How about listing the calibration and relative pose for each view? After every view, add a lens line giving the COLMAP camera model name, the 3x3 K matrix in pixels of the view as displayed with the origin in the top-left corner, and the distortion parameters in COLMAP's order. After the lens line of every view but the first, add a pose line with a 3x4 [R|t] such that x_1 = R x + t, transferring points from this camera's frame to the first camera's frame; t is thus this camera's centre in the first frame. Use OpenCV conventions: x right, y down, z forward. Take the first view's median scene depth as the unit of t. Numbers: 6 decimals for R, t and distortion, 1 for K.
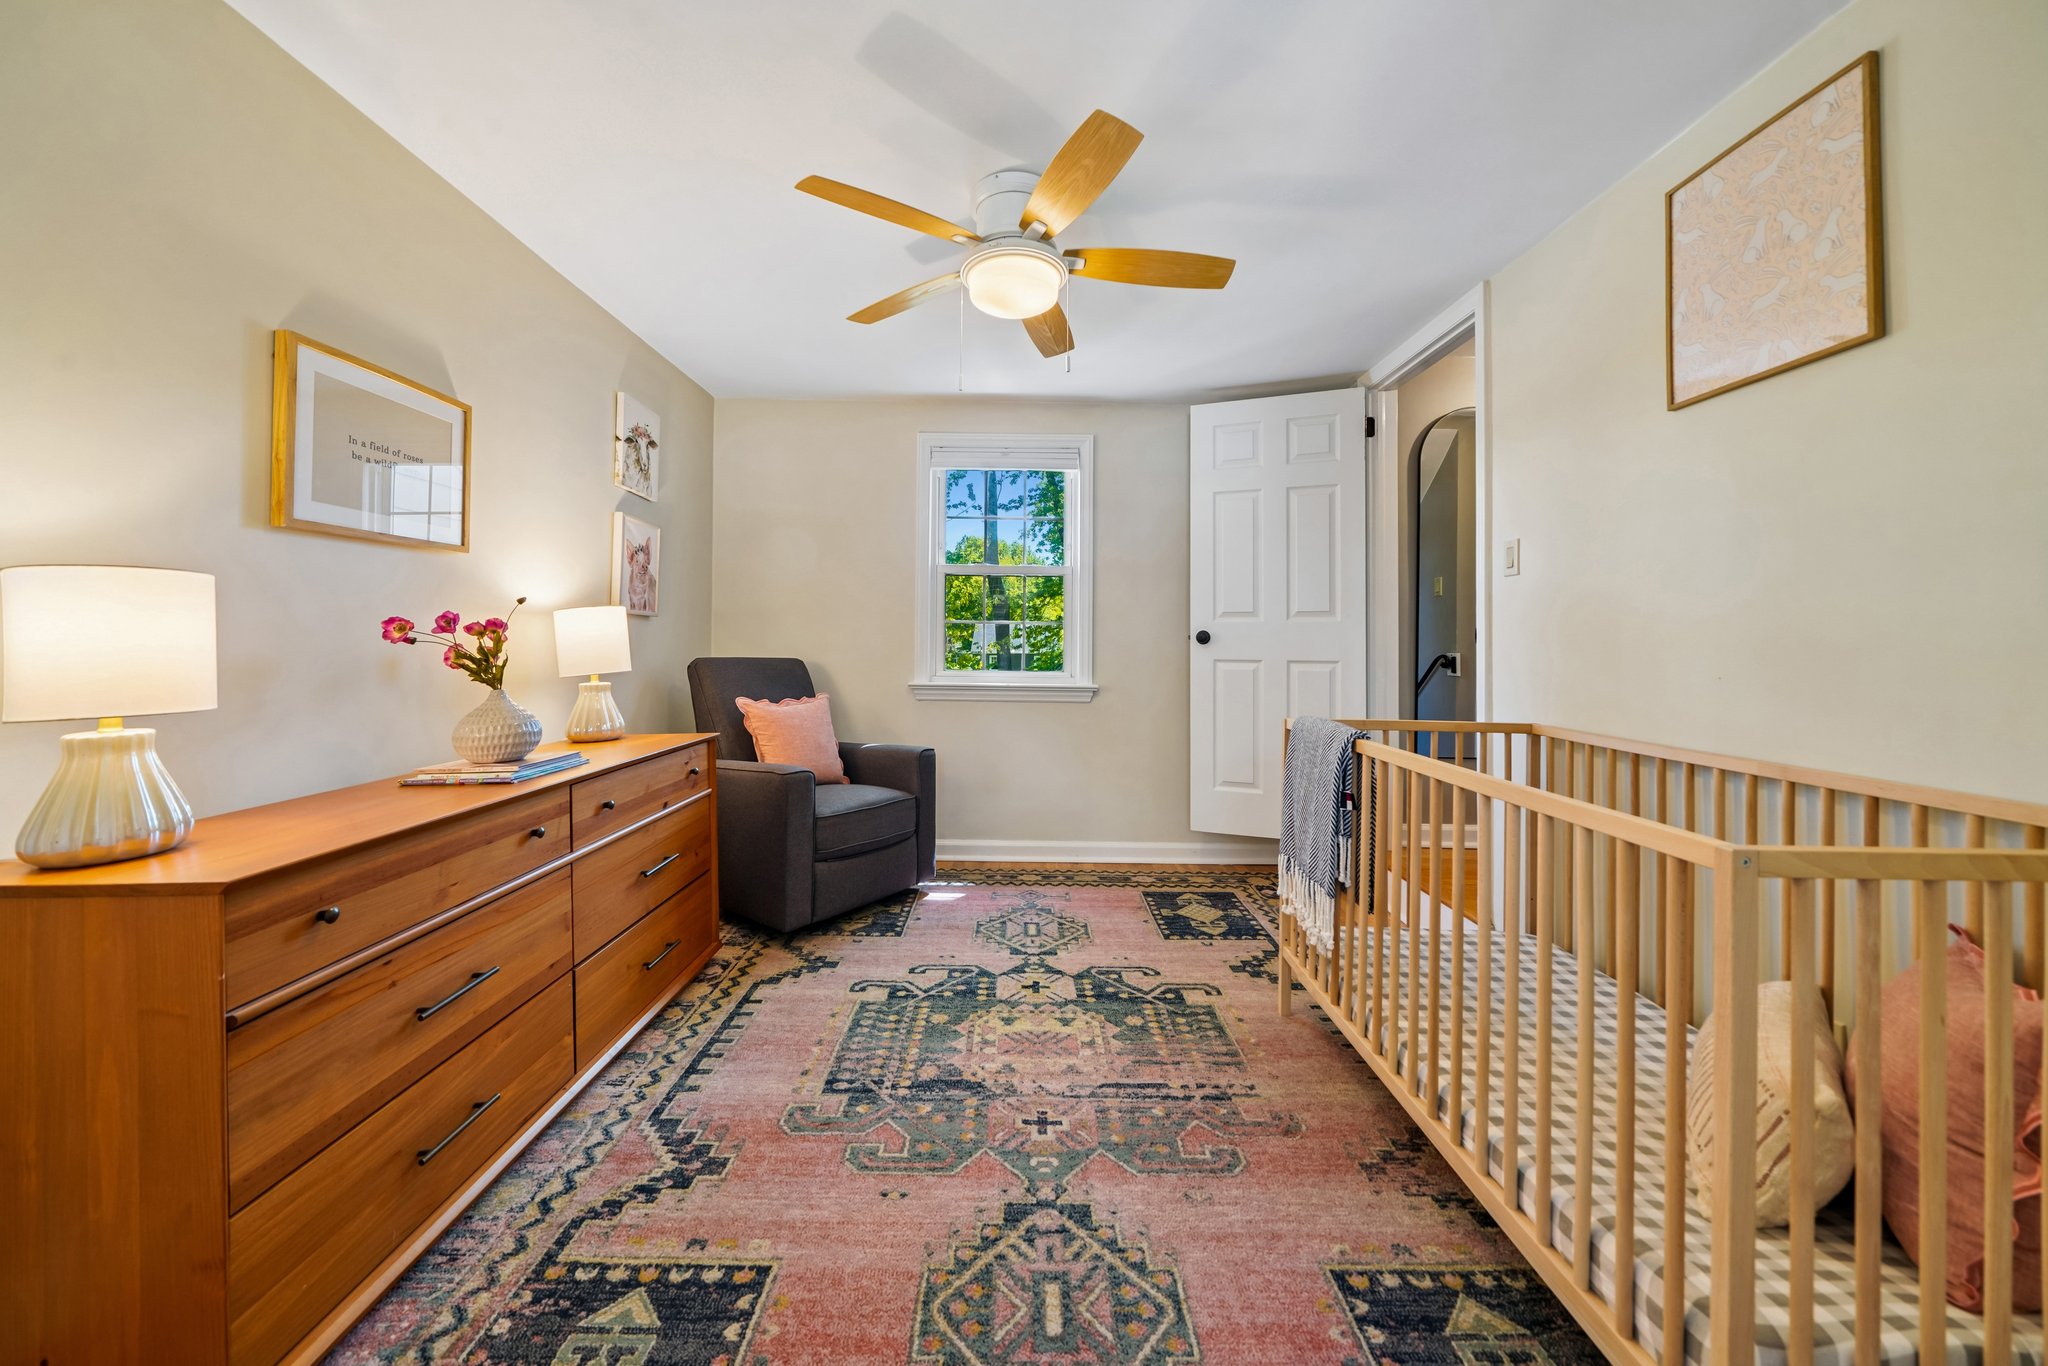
lens RADIAL K [[706.4, 0, 1030.6], [0, 706.4, 635.7], [0, 0, 1]] dist [-0.001707, -0.000068]
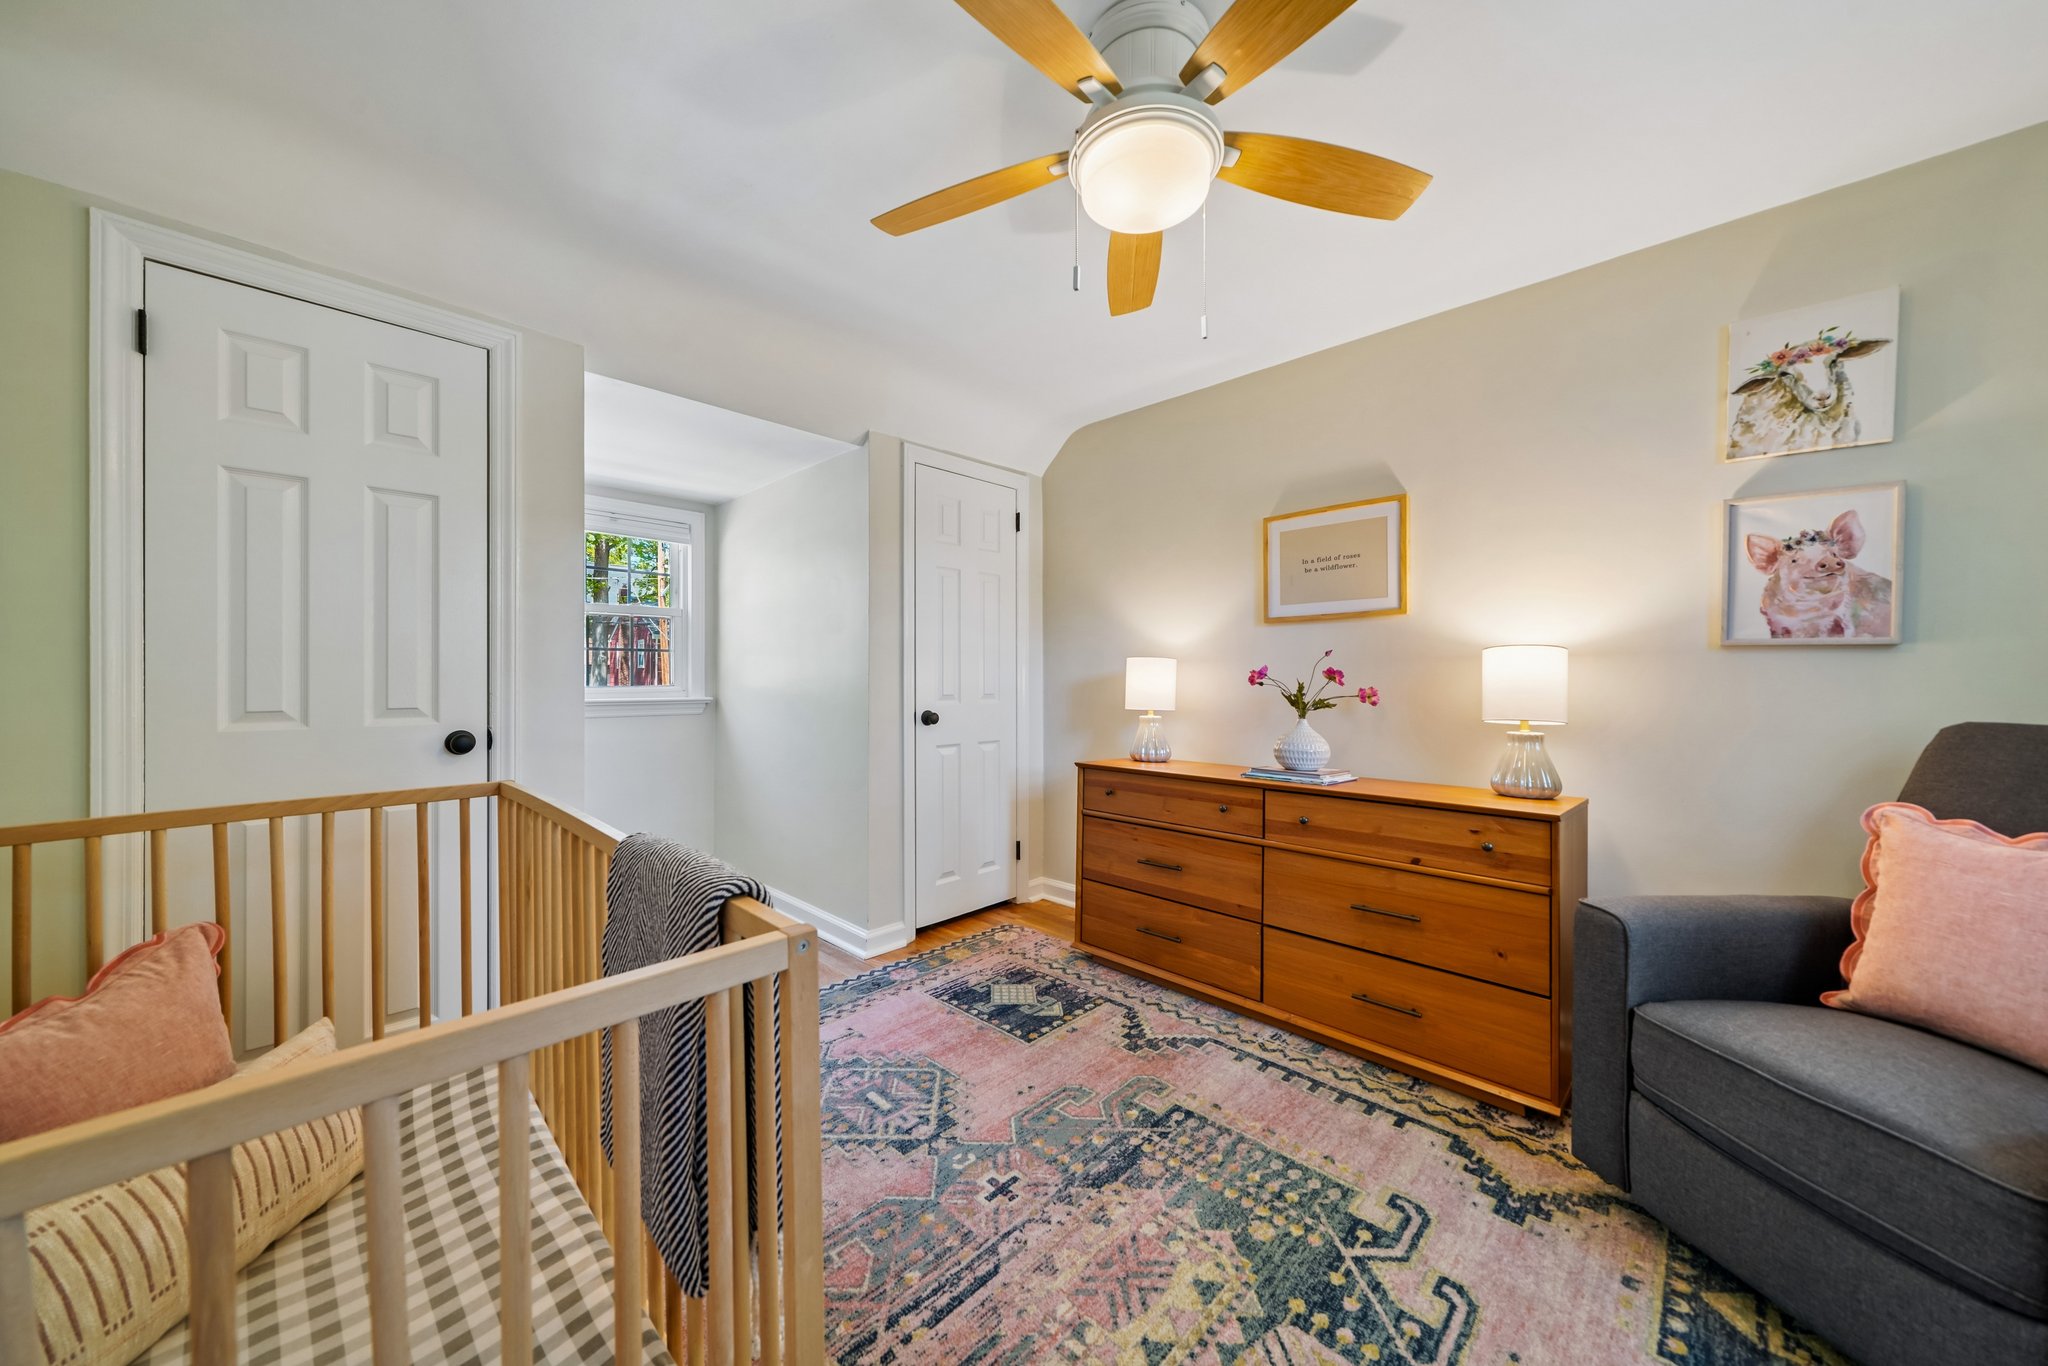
lens RADIAL K [[706.4, 0, 1013.5], [0, 706.4, 686.1], [0, 0, 1]] dist [-0.001707, -0.000068]
pose [[-0.707896, -0.000720, -0.706317, 0.634888], [-0.001200, 0.999999, 0.000184, 0.011813], [0.706316, 0.000978, -0.707896, 1.576709]]
